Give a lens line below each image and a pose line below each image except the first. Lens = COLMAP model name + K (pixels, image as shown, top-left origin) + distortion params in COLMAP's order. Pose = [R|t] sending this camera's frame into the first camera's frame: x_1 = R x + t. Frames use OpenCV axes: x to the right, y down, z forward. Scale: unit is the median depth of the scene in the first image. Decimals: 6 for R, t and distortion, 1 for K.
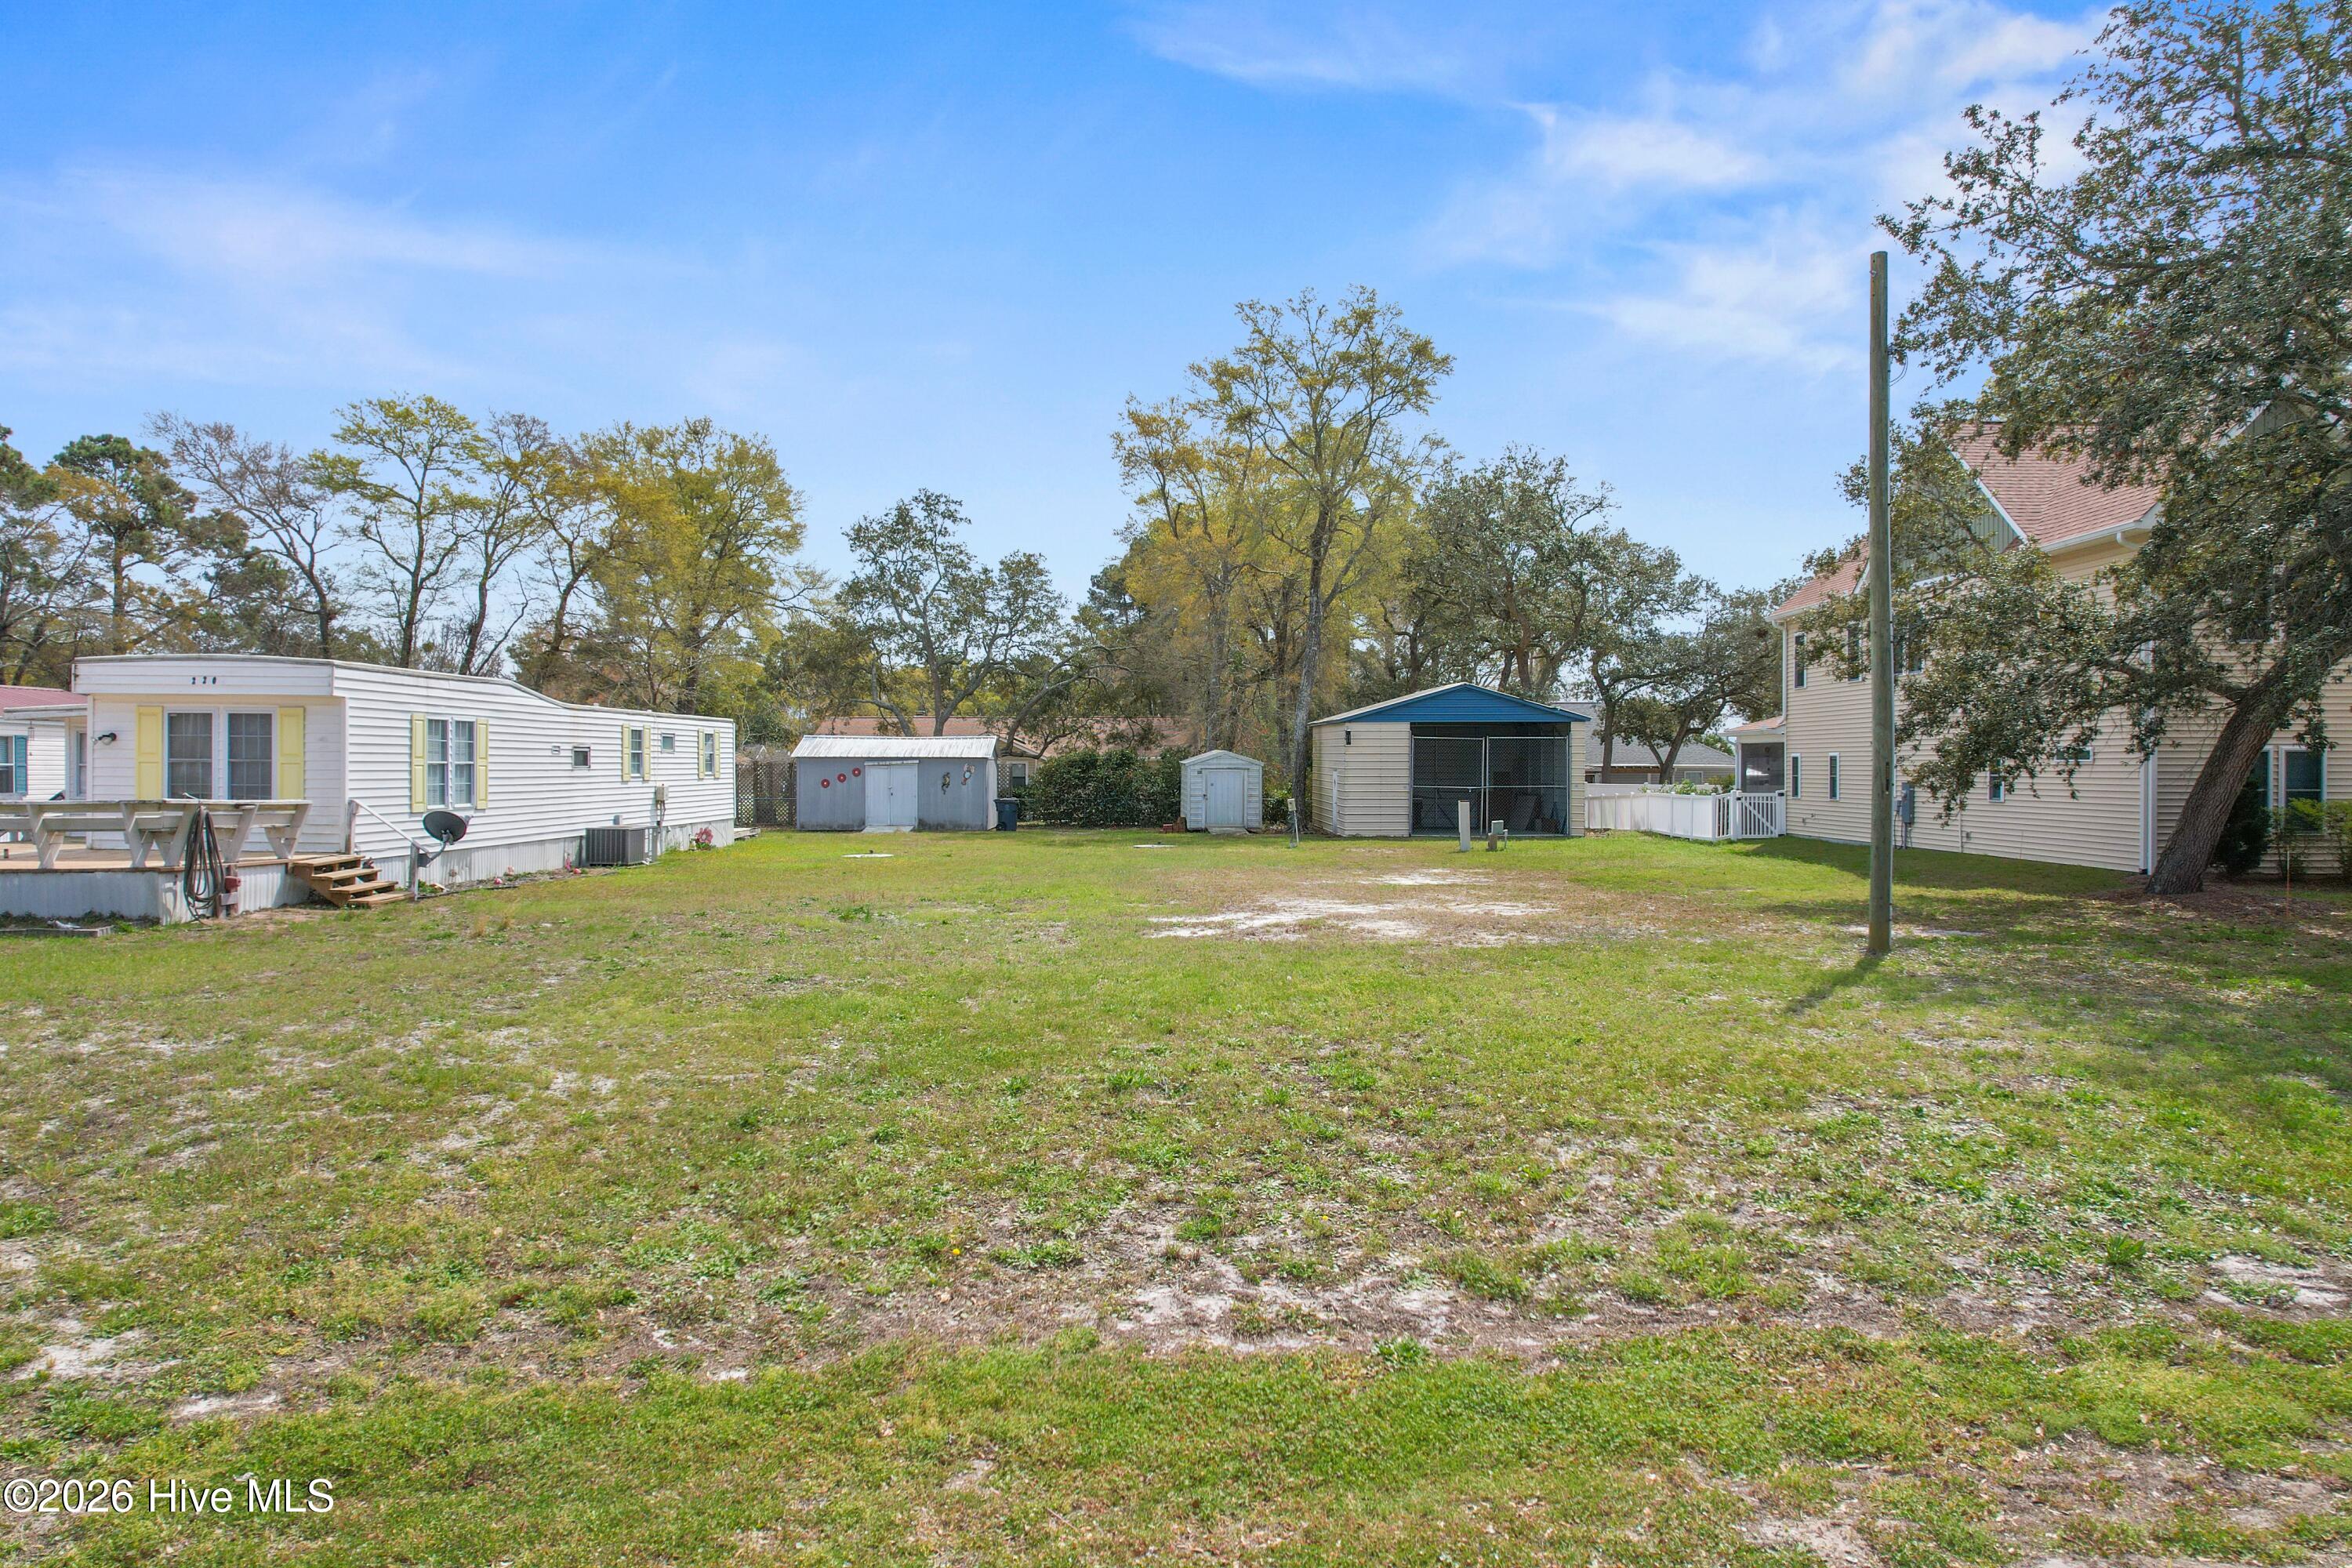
lens RADIAL K [[1496.3, 0, 1185.4], [0, 1496.3, 782.8], [0, 0, 1]] dist [-0.079002, 0.073909]
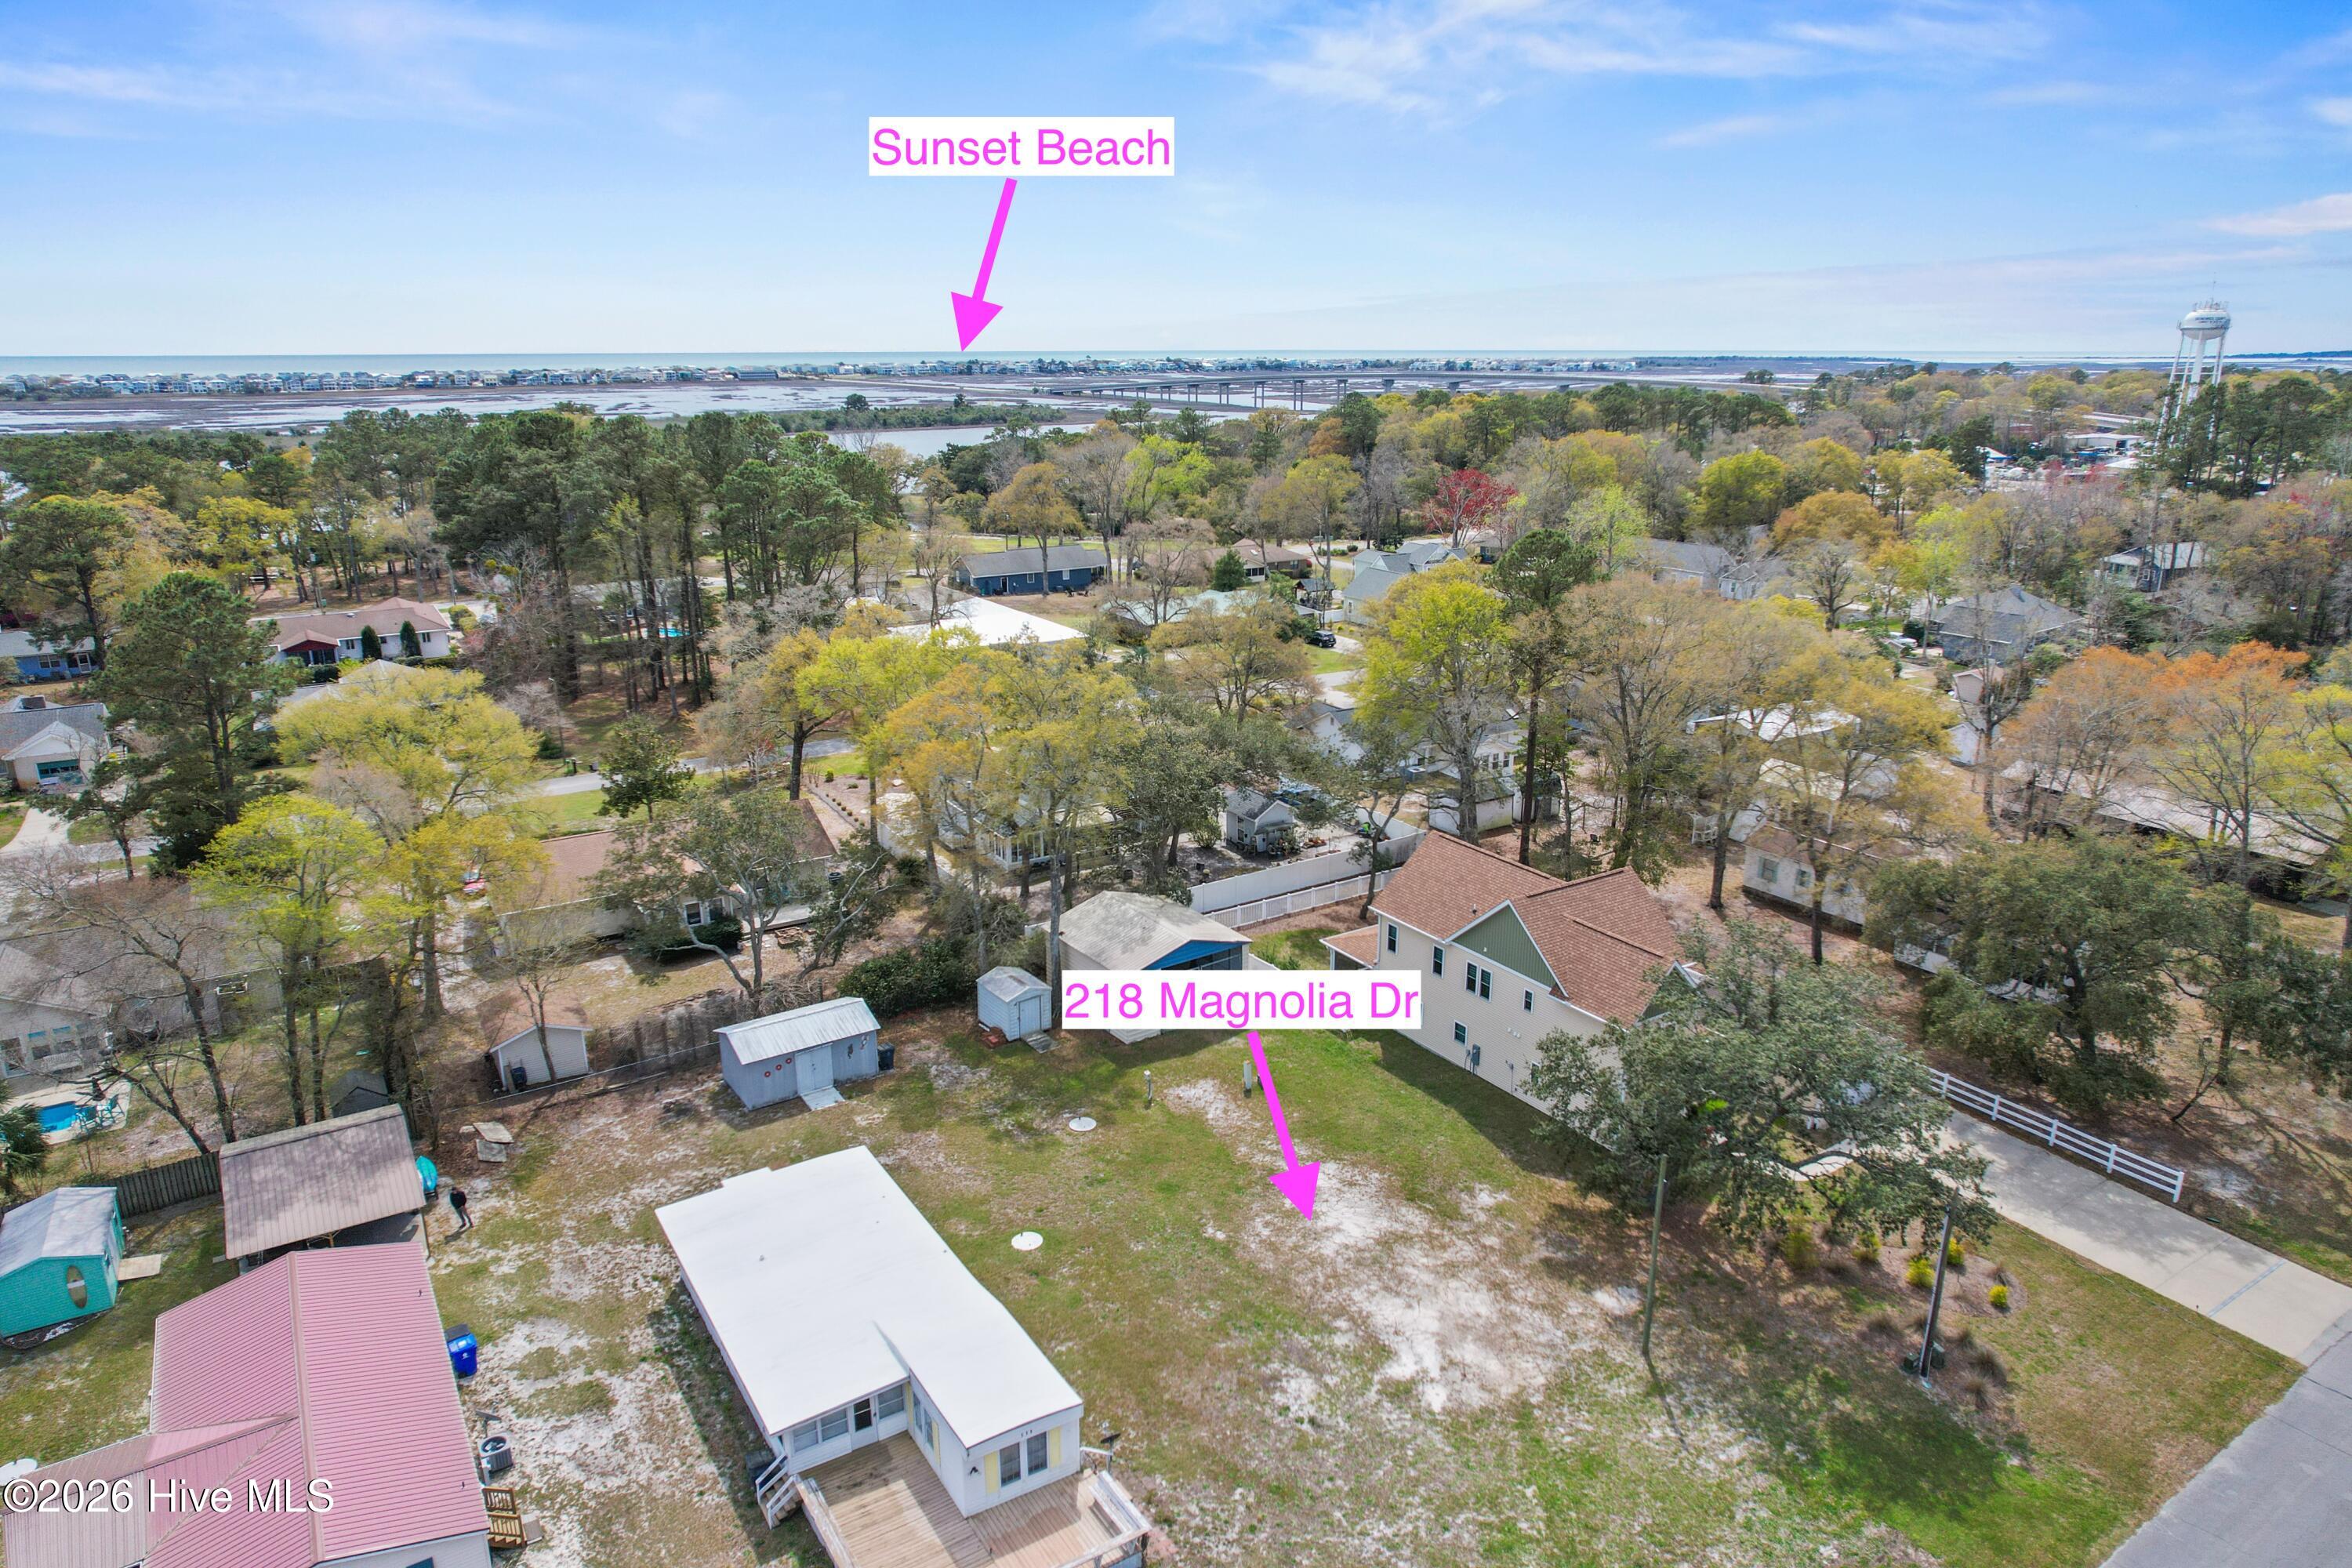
lens RADIAL K [[1496.3, 0, 1185.4], [0, 1496.3, 782.8], [0, 0, 1]] dist [-0.079002, 0.073909]
pose [[0.836888, -0.158262, 0.523997, -0.635140], [0.009620, 0.961395, 0.275003, -0.672022], [-0.547290, -0.225106, 0.806102, -0.258896]]
